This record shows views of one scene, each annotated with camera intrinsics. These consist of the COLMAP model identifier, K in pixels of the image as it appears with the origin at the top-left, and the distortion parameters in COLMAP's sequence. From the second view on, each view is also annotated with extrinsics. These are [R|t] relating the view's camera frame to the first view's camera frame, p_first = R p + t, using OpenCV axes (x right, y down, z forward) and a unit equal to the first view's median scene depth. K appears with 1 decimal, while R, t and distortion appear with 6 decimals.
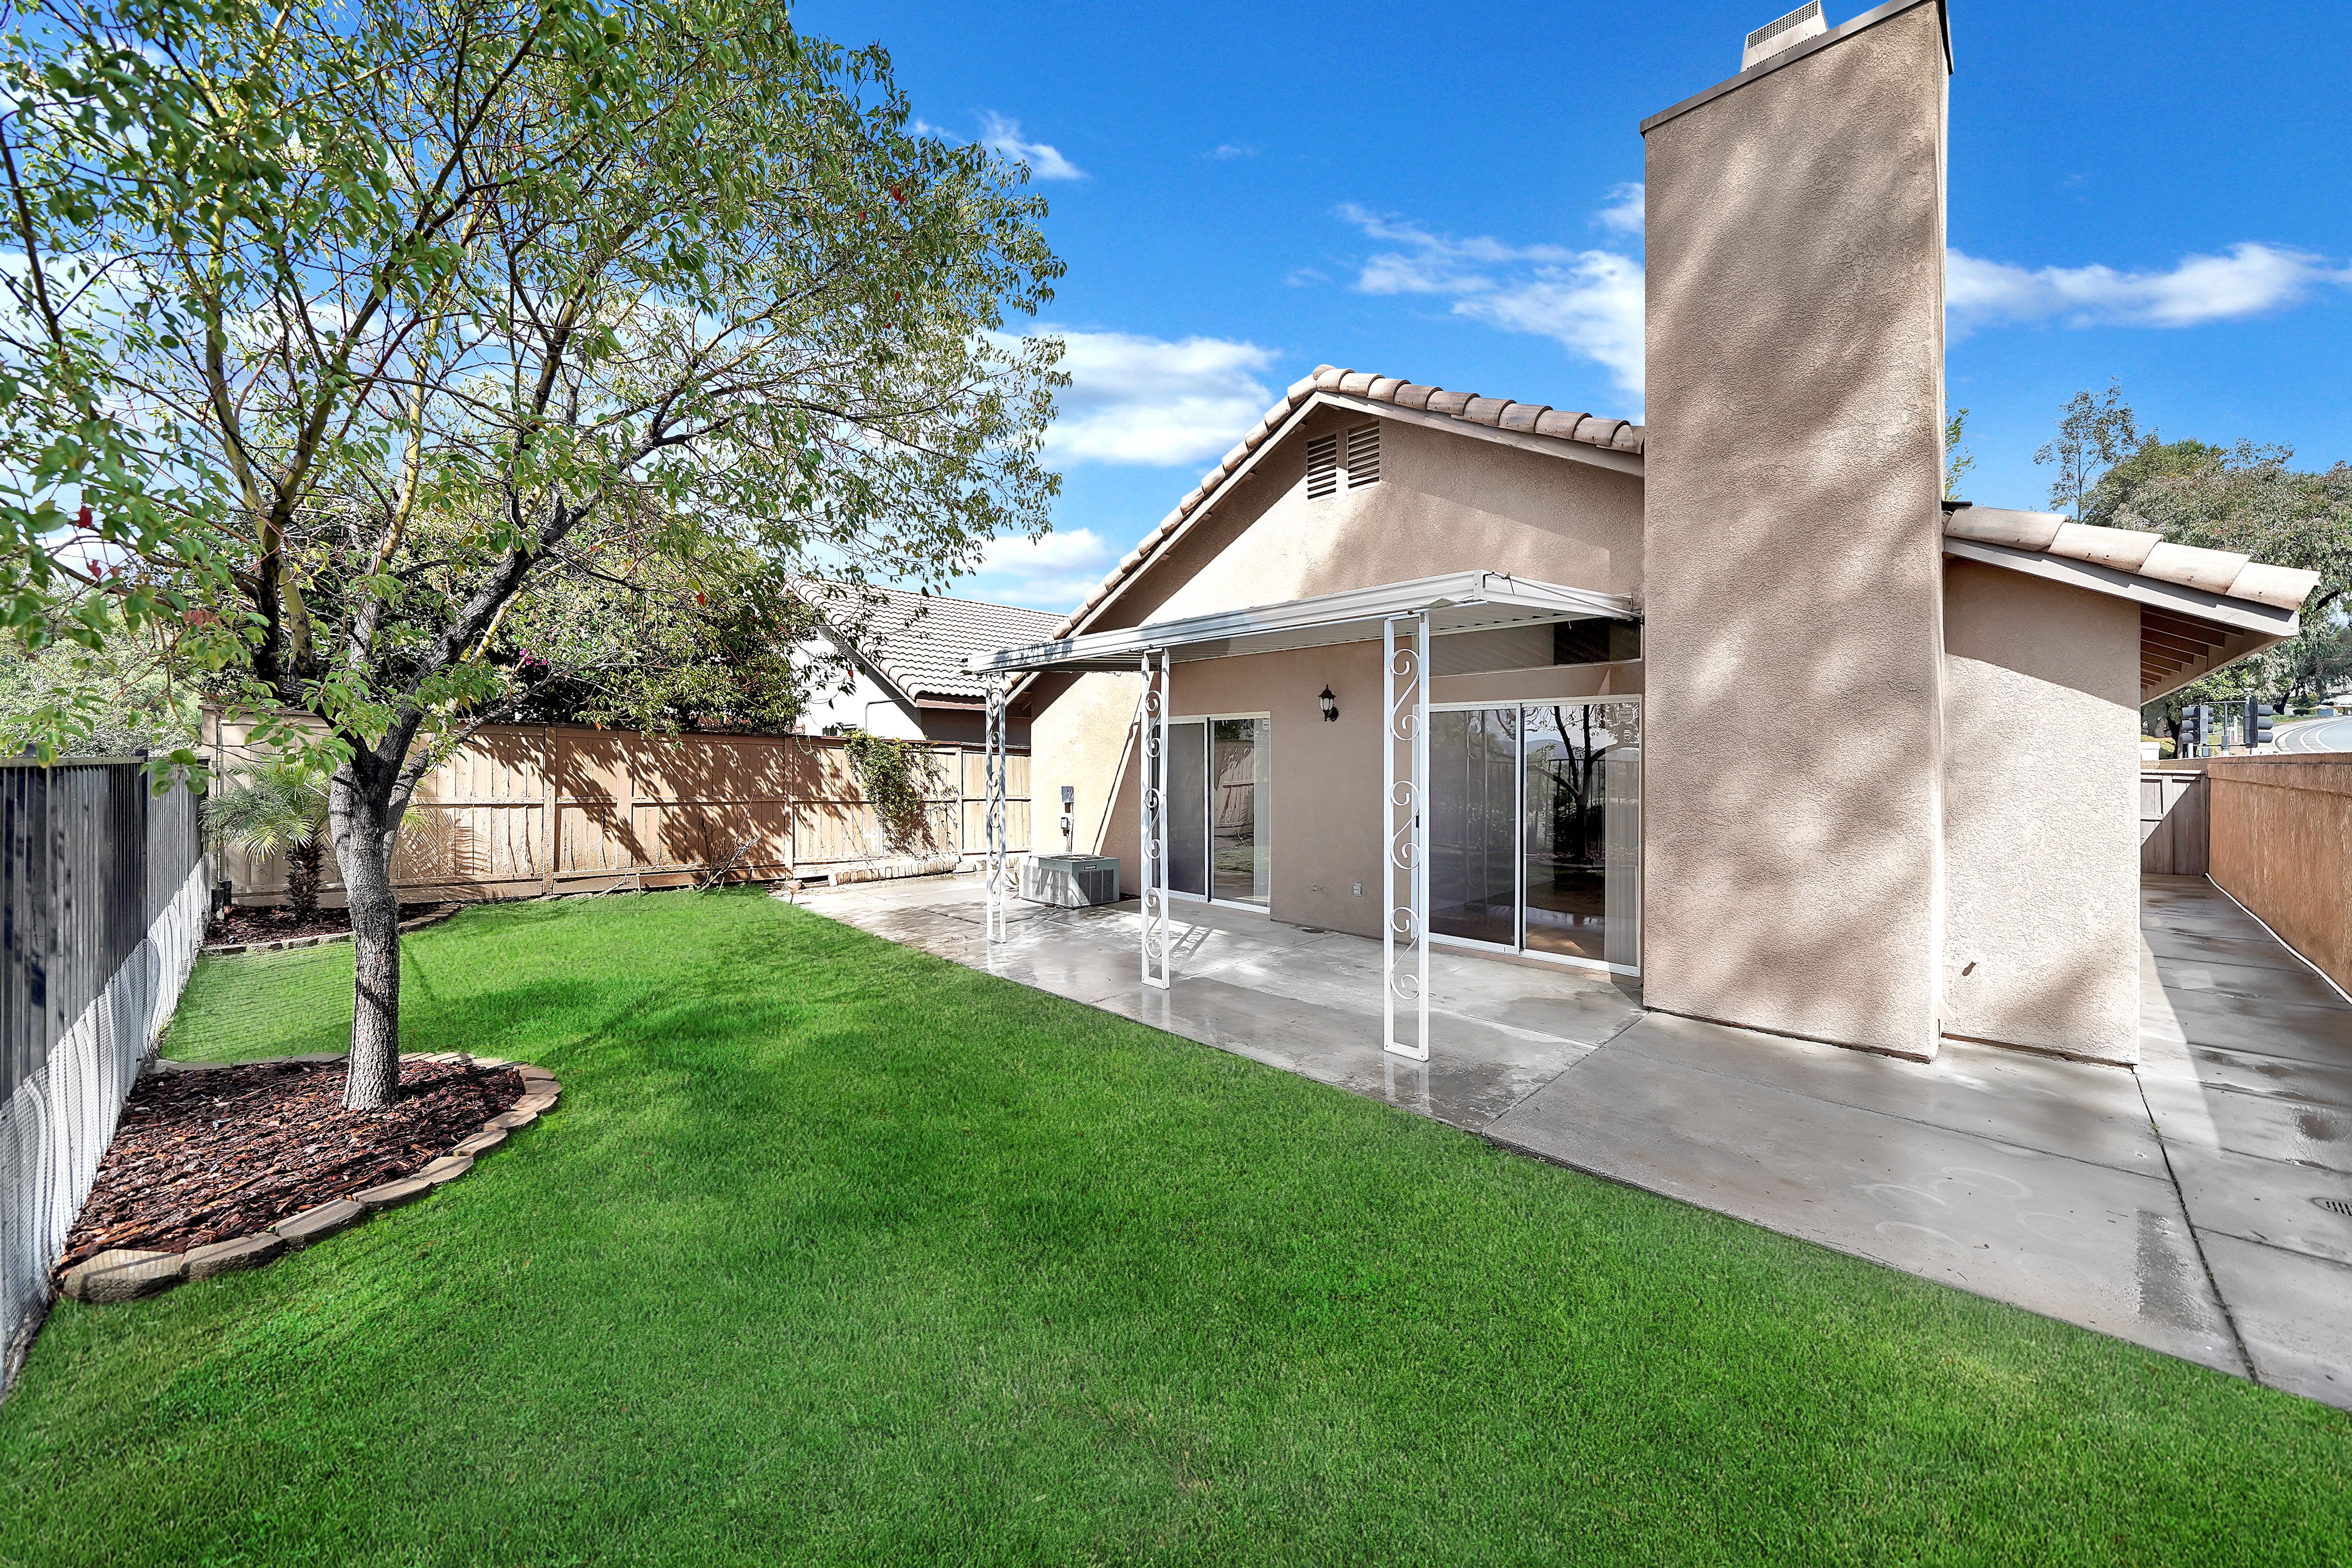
lens RADIAL K [[835.2, 0, 1161.9], [0, 835.2, 774.7], [0, 0, 1]] dist [-0.020873, 0.000098]
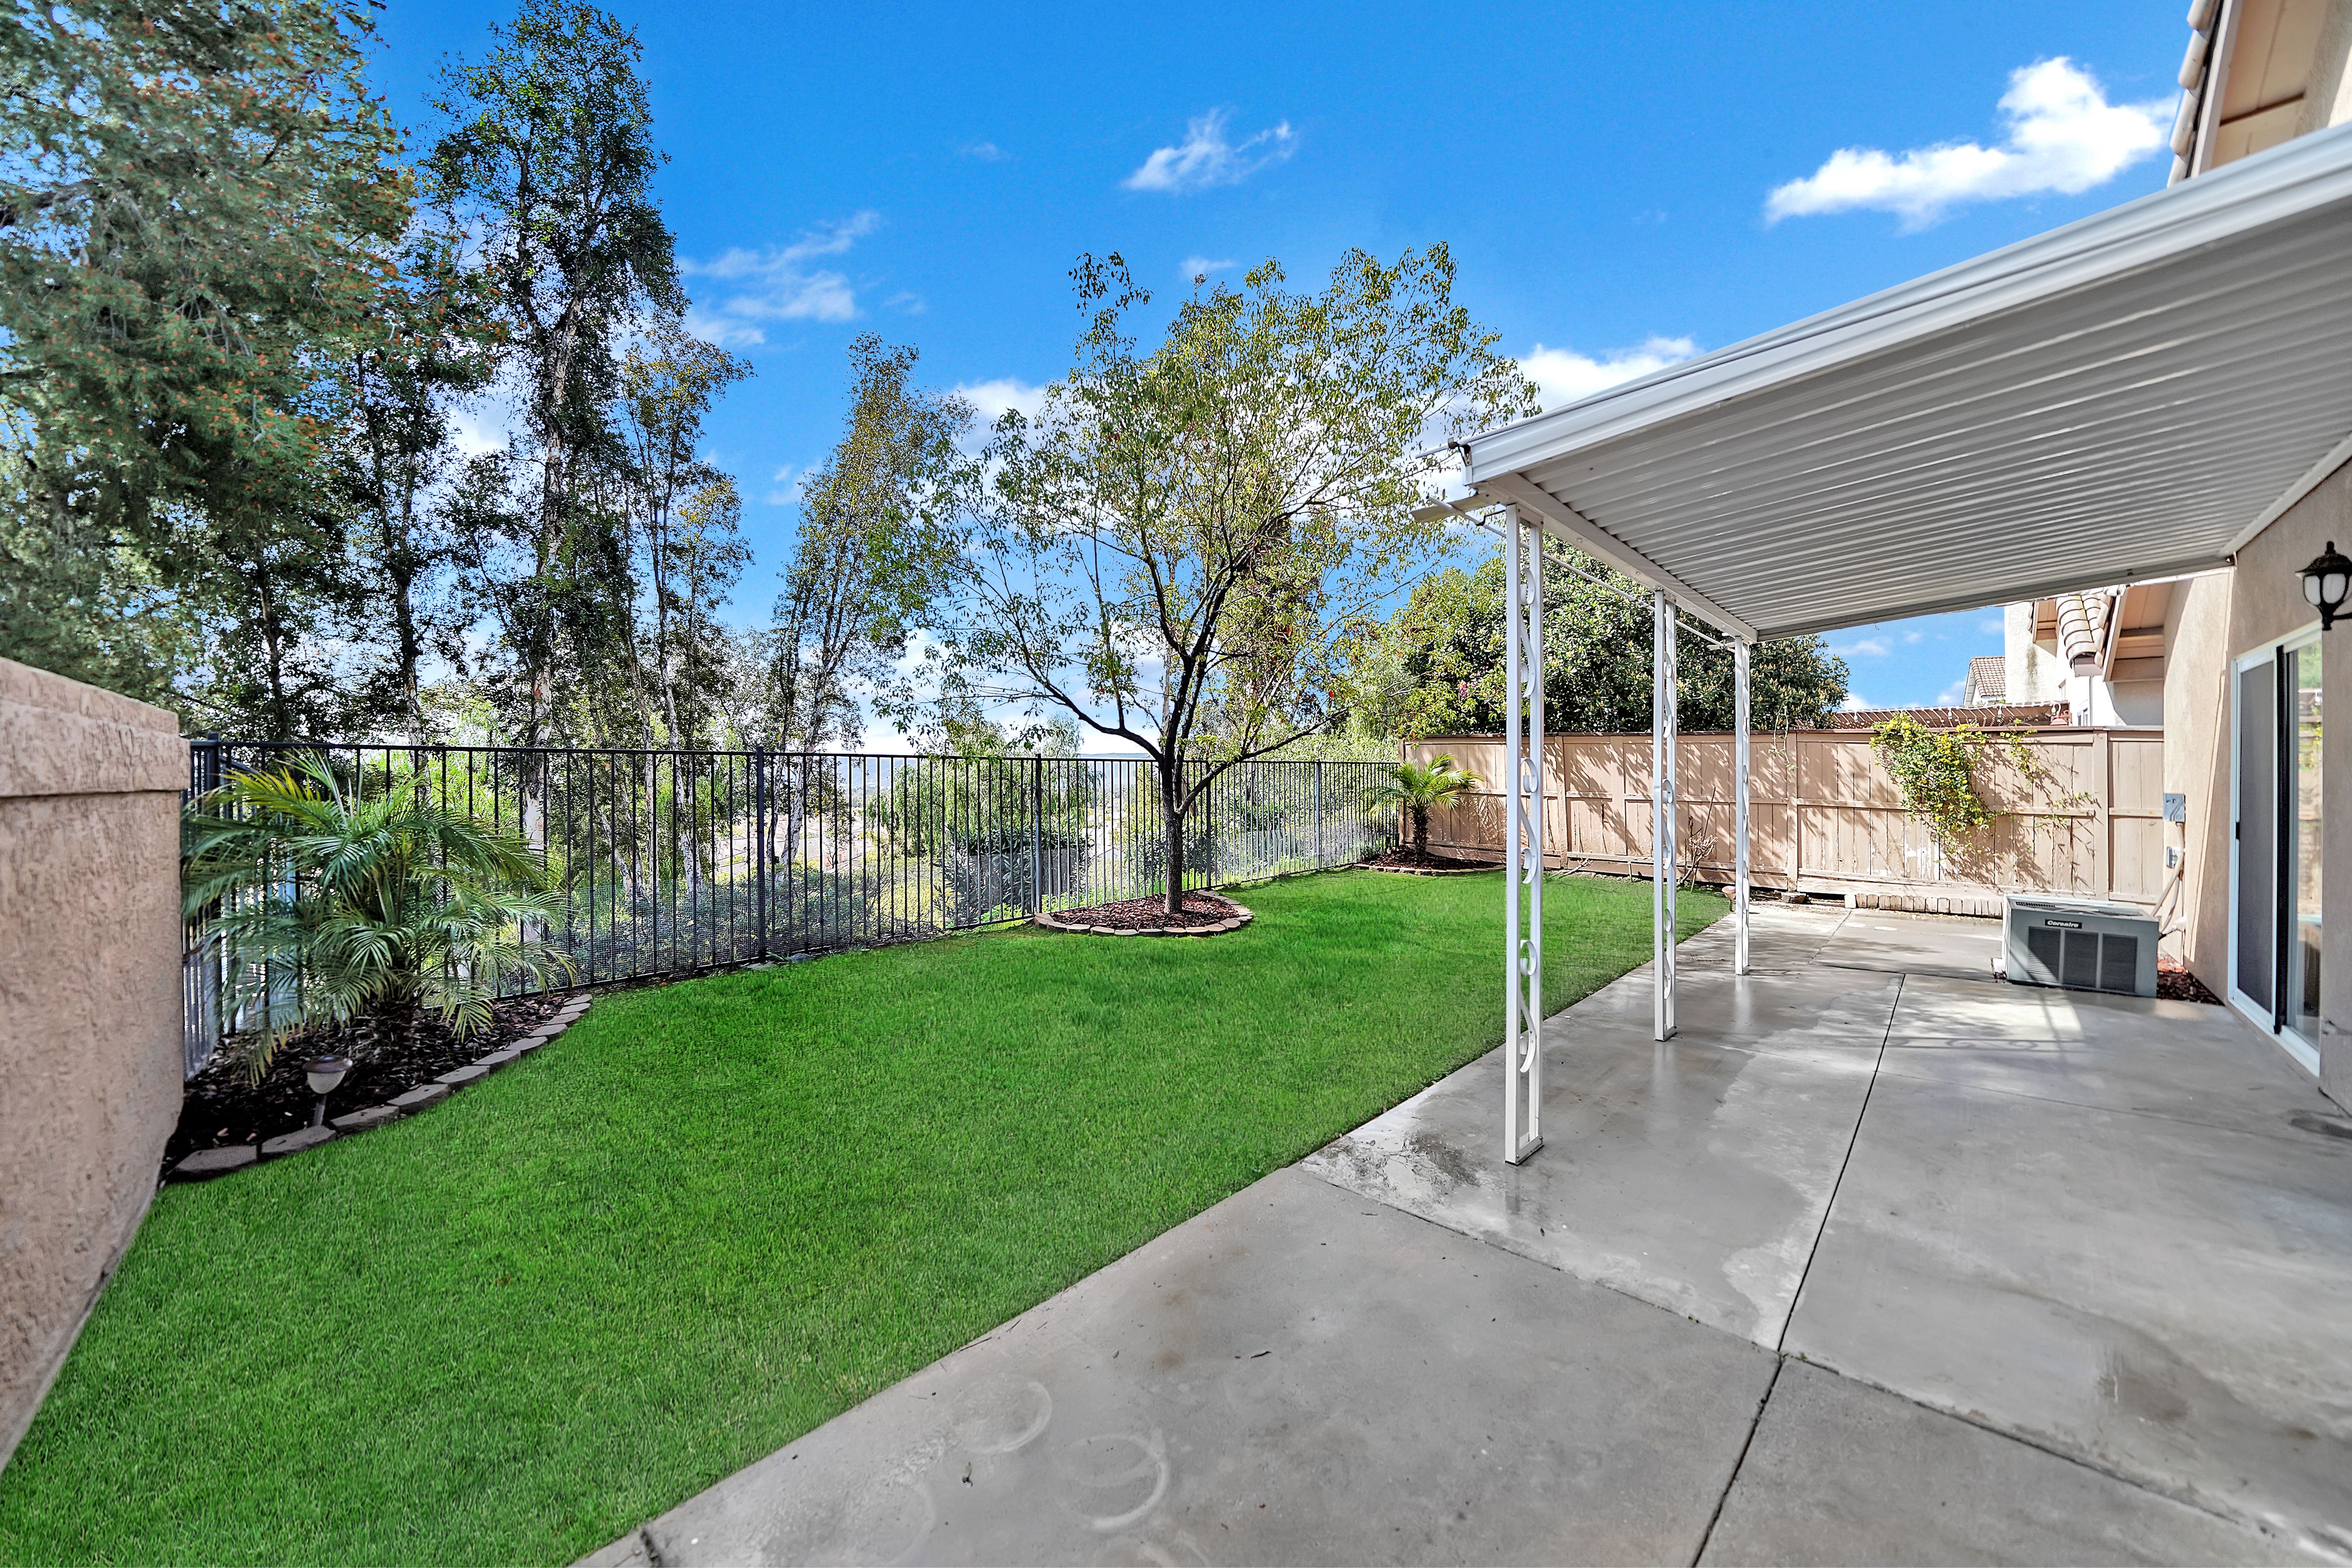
lens RADIAL K [[835.2, 0, 1161.9], [0, 835.2, 774.7], [0, 0, 1]] dist [-0.020873, 0.000098]
pose [[0.056468, -0.000756, -0.998404, 0.404594], [-0.011115, 0.999937, -0.001385, 0.009223], [0.998343, 0.011175, 0.056456, 0.271888]]
